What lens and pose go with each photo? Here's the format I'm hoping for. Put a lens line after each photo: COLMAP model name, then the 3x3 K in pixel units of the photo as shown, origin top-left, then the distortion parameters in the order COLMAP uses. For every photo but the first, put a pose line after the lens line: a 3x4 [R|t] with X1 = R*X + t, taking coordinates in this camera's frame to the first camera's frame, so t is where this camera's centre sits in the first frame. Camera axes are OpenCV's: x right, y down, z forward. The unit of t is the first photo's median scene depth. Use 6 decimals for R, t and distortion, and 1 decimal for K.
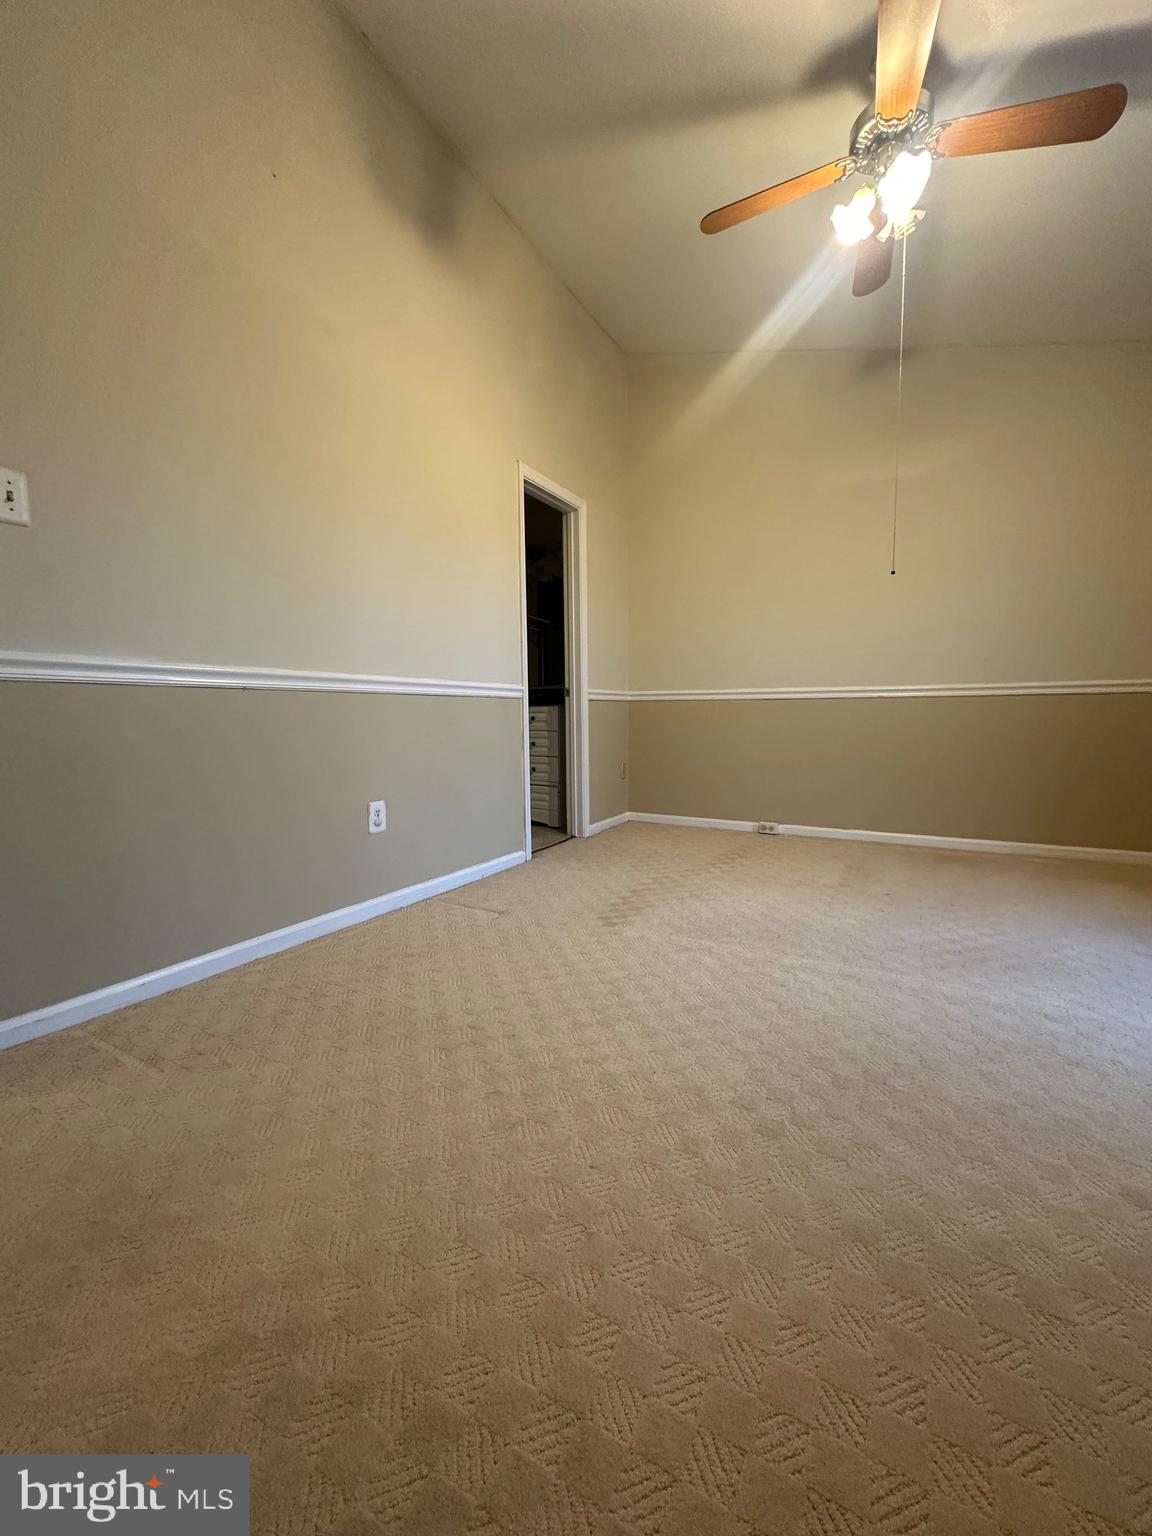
lens RADIAL K [[610.6, 0, 575.0], [0, 610.6, 768.9], [0, 0, 1]] dist [0.000287, -0.000678]
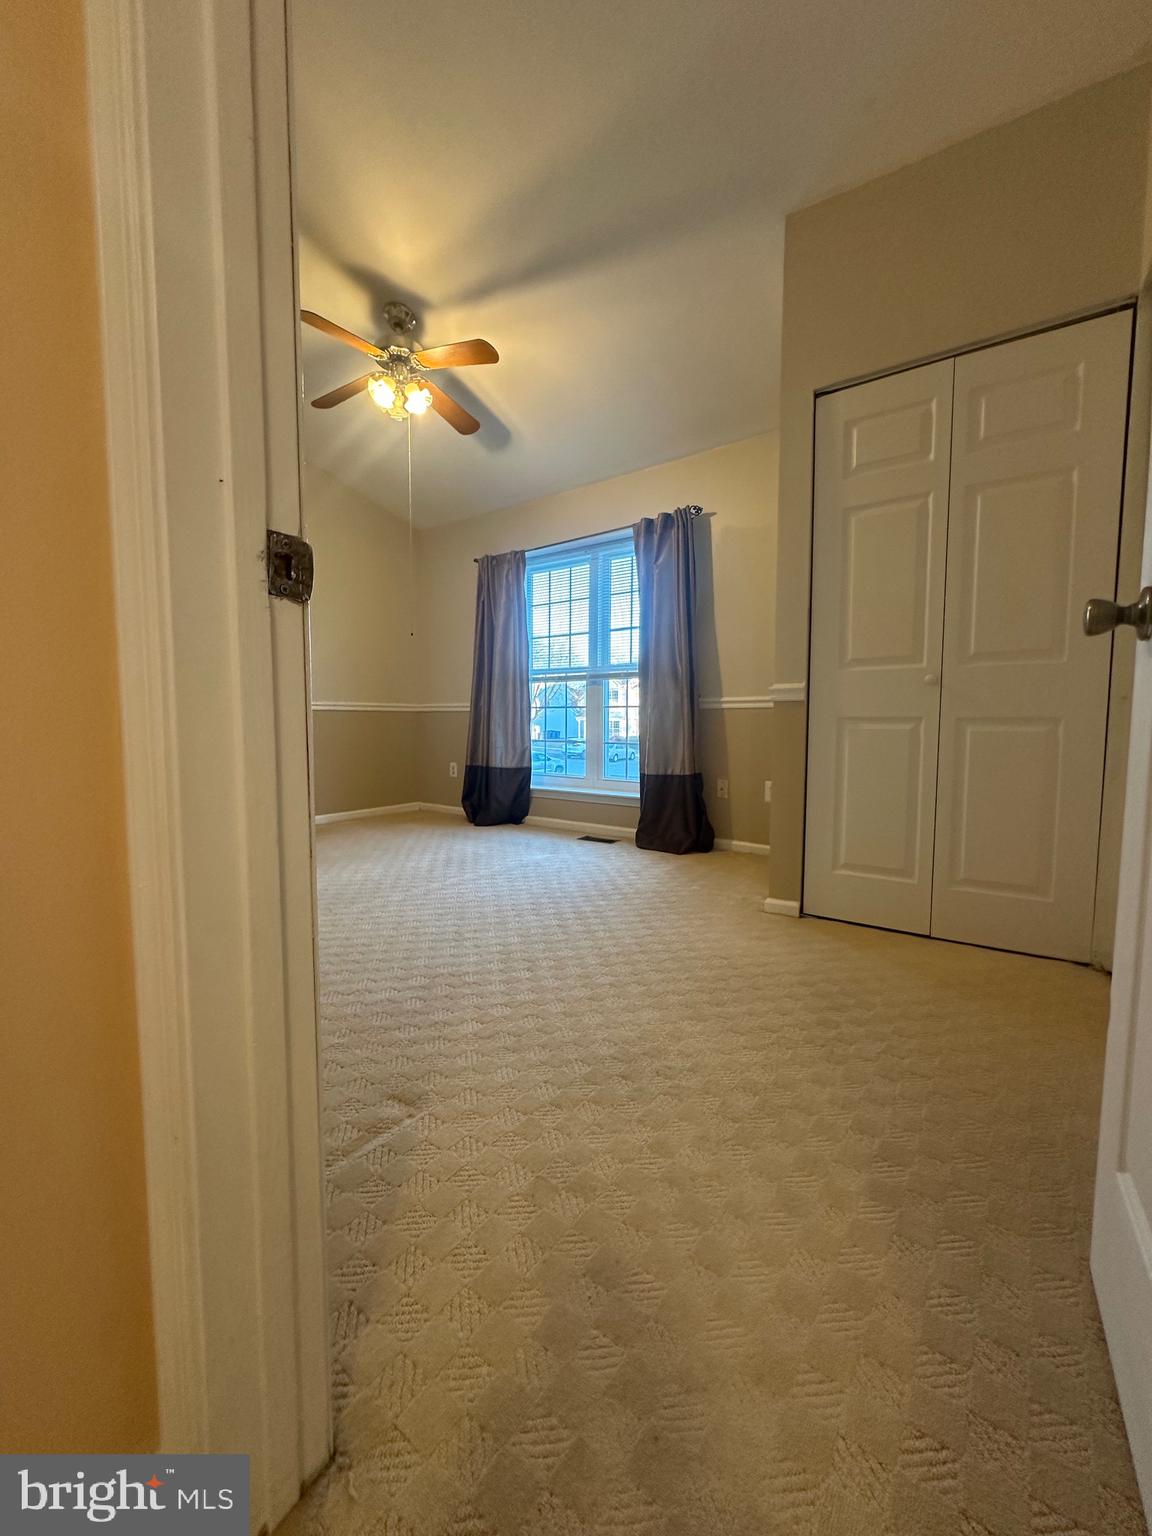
lens RADIAL K [[610.6, 0, 572.7], [0, 610.6, 765.3], [0, 0, 1]] dist [0.000287, -0.000678]
pose [[0.122148, -0.061734, 0.990590, -0.808710], [0.084562, 0.995082, 0.051587, -0.023977], [-0.988903, 0.077465, 0.126768, 0.330585]]
